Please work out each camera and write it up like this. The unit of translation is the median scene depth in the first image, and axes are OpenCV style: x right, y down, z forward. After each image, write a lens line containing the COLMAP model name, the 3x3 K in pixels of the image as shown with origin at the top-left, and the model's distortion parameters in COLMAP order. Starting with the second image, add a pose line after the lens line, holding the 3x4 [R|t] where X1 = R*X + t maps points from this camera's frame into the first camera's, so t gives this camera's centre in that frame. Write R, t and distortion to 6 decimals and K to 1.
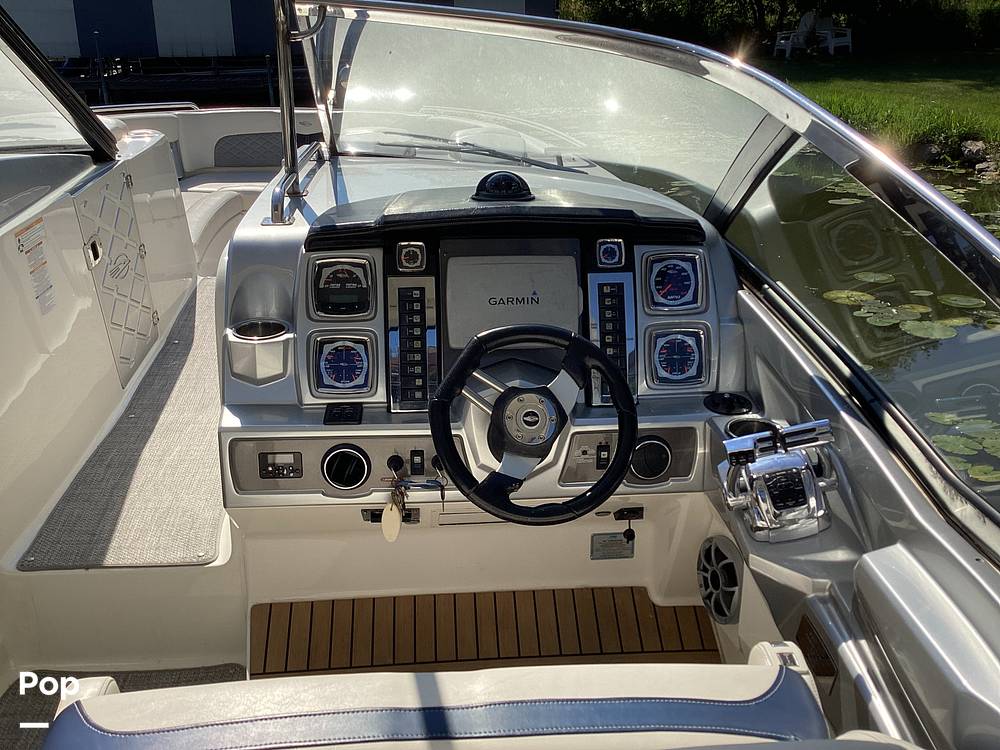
lens RADIAL K [[903.4, 0, 500.0], [0, 903.4, 375.0], [0, 0, 1]] dist [0.020796, 0.010109]
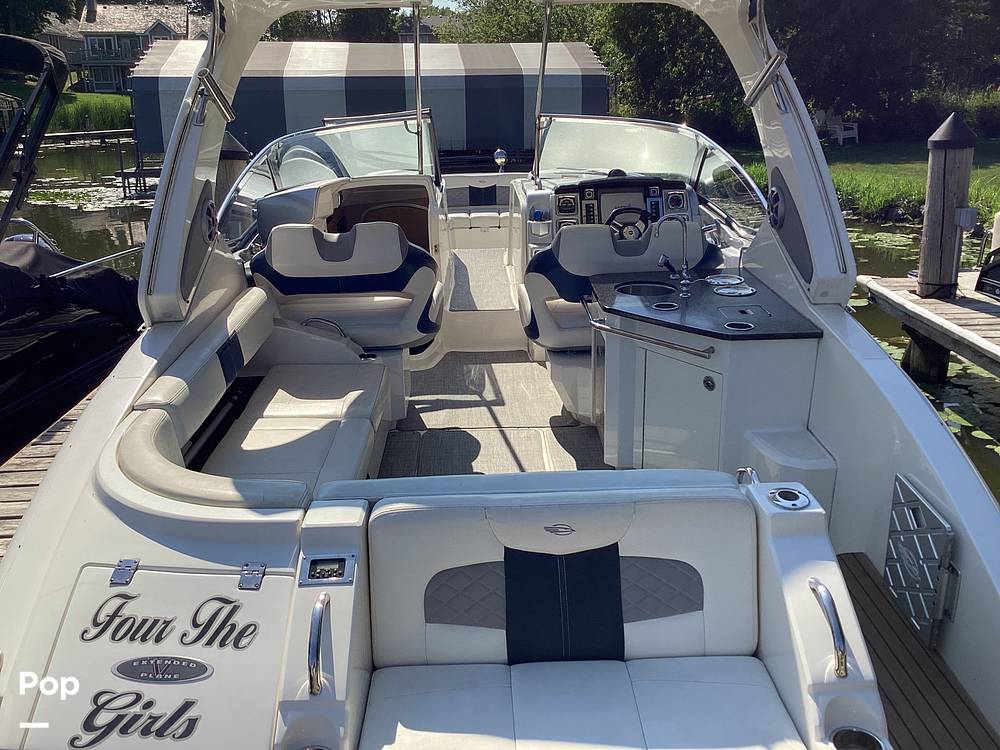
lens RADIAL K [[896.4, 0, 500.0], [0, 896.4, 375.0], [0, 0, 1]] dist [0.107404, -0.208754]
pose [[0.997872, -0.018757, -0.062444, -0.221307], [0.011833, 0.993920, -0.109468, 0.818805], [0.064117, 0.108496, 0.992027, -2.018396]]
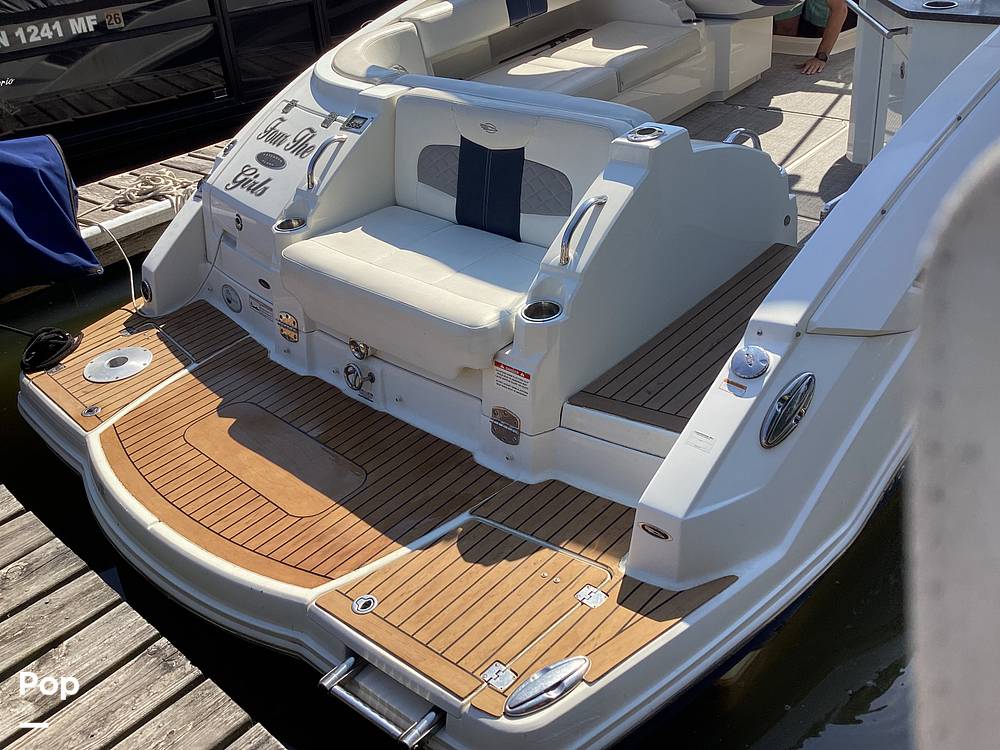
lens RADIAL K [[896.4, 0, 500.0], [0, 896.4, 375.0], [0, 0, 1]] dist [0.107404, -0.208754]
pose [[0.672813, 0.326990, -0.663627, 0.947128], [-0.199923, 0.944007, 0.262452, 0.882352], [0.712288, -0.043907, 0.700513, -1.894996]]
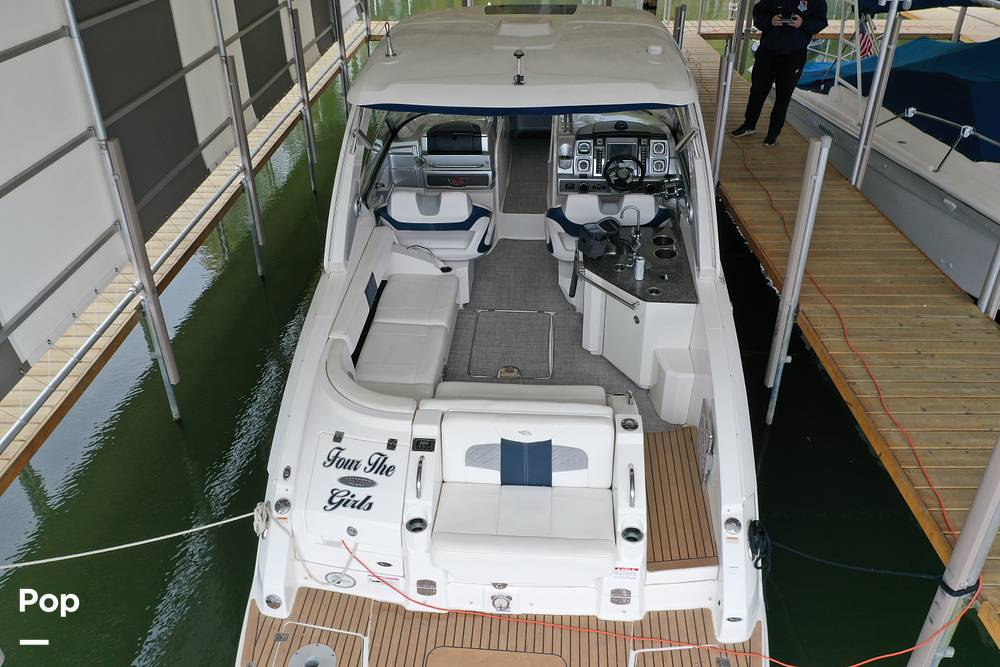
lens RADIAL K [[772.3, 0, 500.0], [0, 772.3, 333.5], [0, 0, 1]] dist [-0.000103, -0.000886]
pose [[0.988362, 0.058792, -0.140300, 0.008228], [-0.037592, 0.988088, 0.149229, 0.262739], [0.147402, -0.142218, 0.978799, -3.023841]]
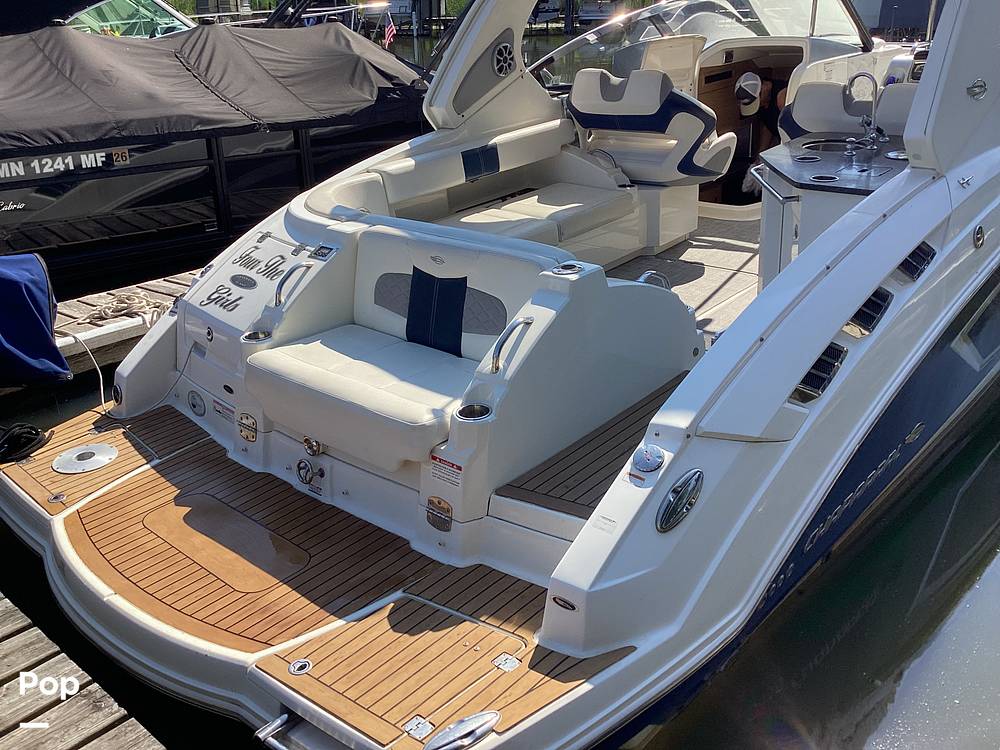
lens RADIAL K [[896.4, 0, 500.0], [0, 896.4, 375.0], [0, 0, 1]] dist [0.107404, -0.208754]
pose [[0.694881, 0.242487, -0.677009, 1.123031], [-0.242856, 0.965254, 0.096463, 0.910703], [0.676877, 0.097385, 0.729626, -2.005412]]
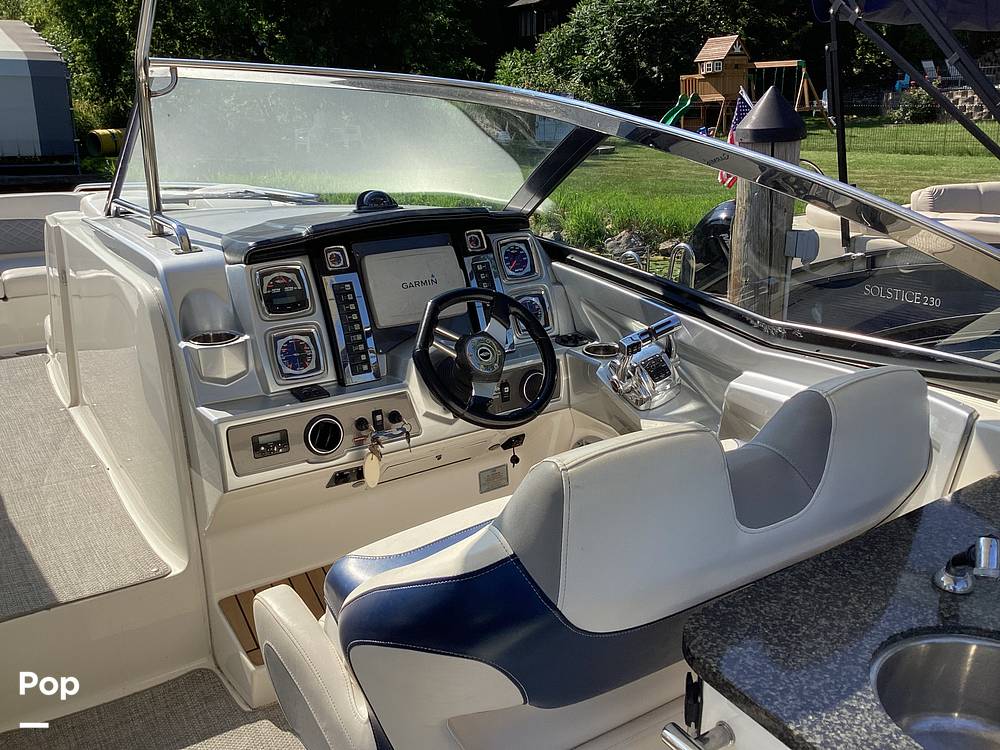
lens RADIAL K [[903.4, 0, 500.0], [0, 903.4, 375.0], [0, 0, 1]] dist [0.020796, 0.010109]
pose [[0.875507, -0.168163, 0.452999, -0.481493], [0.212071, 0.976098, -0.047519, 0.127465], [-0.434181, 0.137671, 0.890243, -0.164895]]
